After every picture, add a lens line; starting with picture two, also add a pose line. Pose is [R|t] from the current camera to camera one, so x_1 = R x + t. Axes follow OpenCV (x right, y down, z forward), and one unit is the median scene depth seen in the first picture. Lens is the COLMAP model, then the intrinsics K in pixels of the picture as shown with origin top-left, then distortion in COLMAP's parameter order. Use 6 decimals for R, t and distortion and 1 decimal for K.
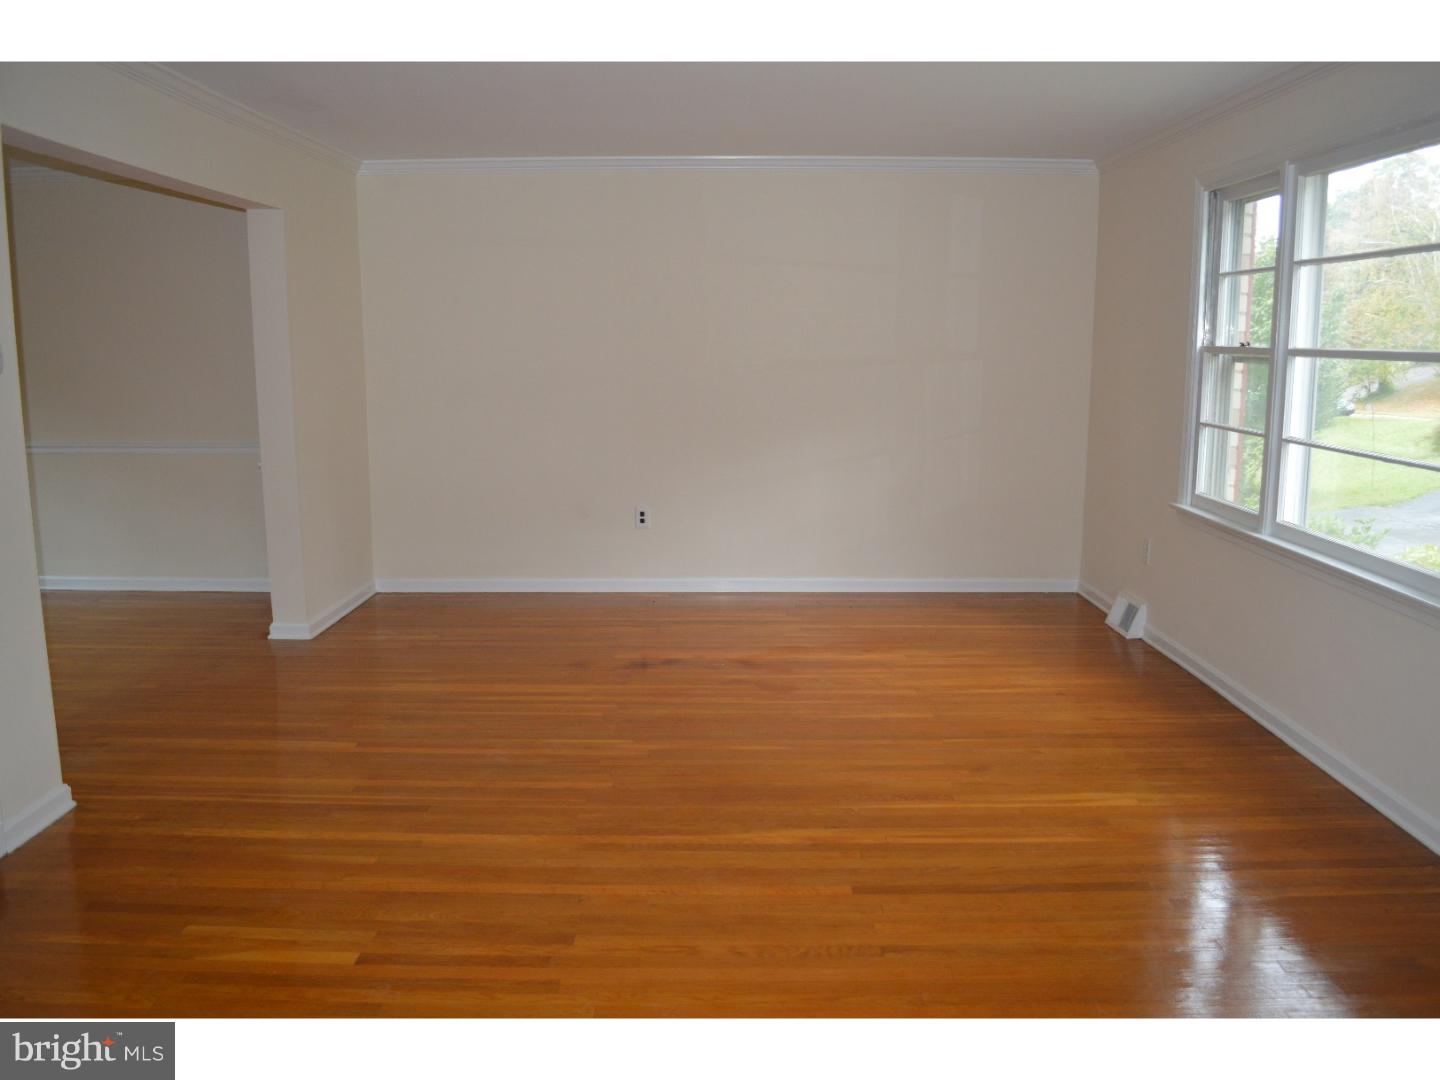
lens RADIAL K [[1172.2, 0, 726.9], [0, 1172.2, 530.2], [0, 0, 1]] dist [-0.042773, 0.000672]
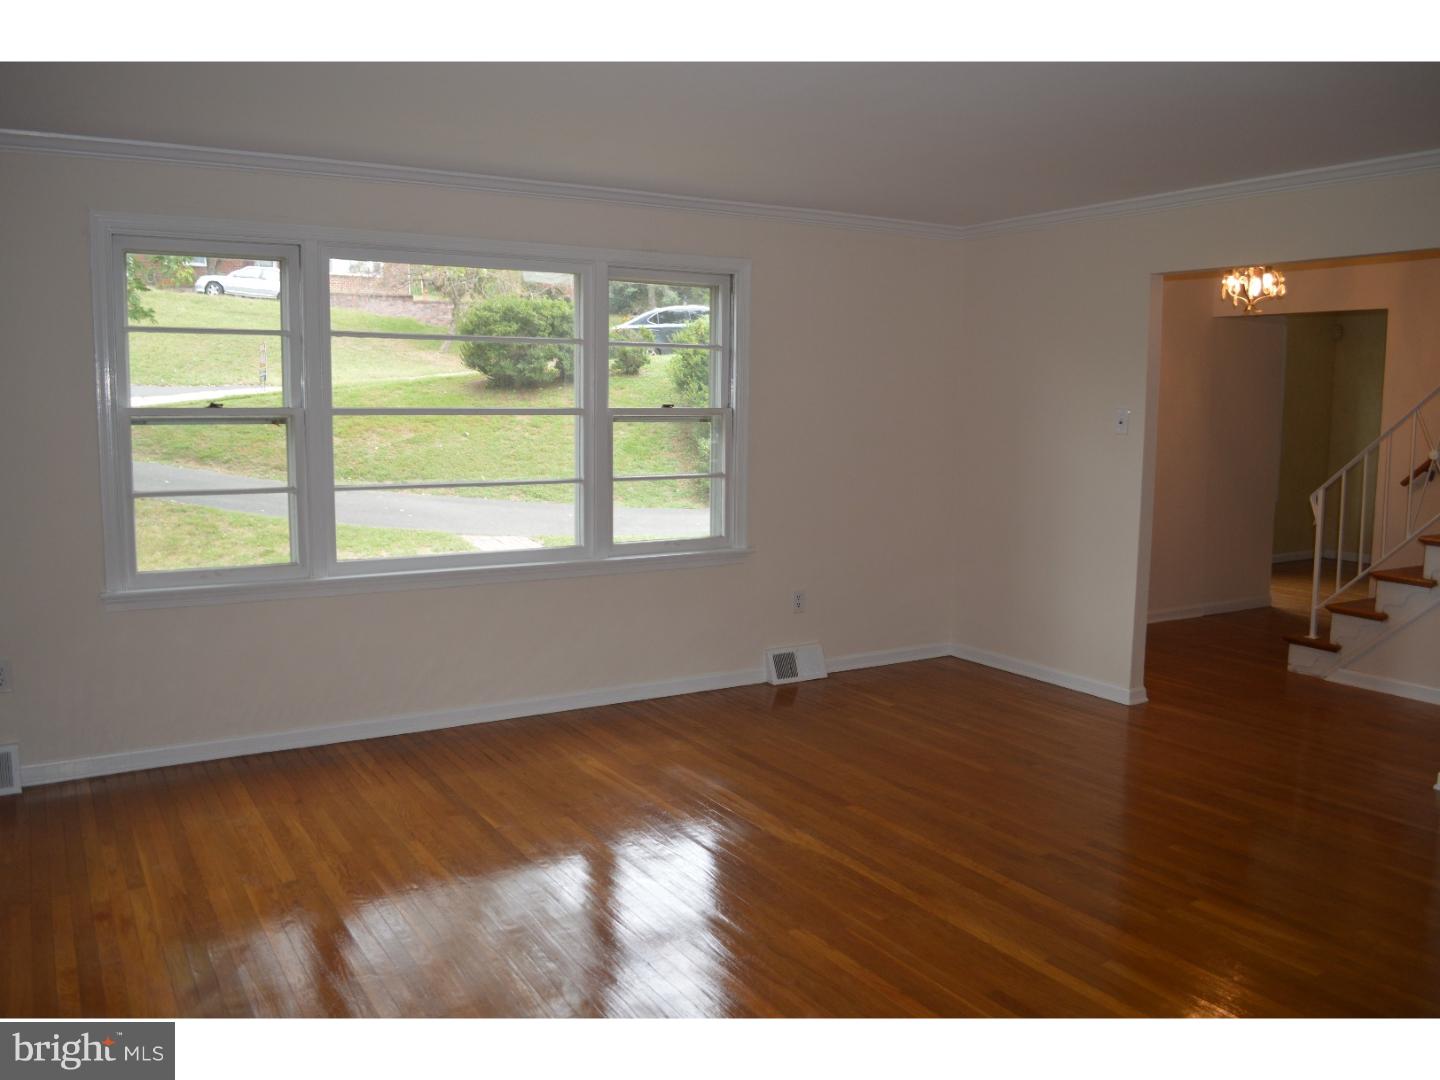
lens RADIAL K [[1172.2, 0, 726.9], [0, 1172.2, 530.2], [0, 0, 1]] dist [-0.042773, 0.000672]
pose [[-0.529615, -0.097671, 0.842596, -0.852487], [0.133087, 0.971478, 0.196262, -0.265858], [-0.837733, 0.216082, -0.501510, 1.576546]]
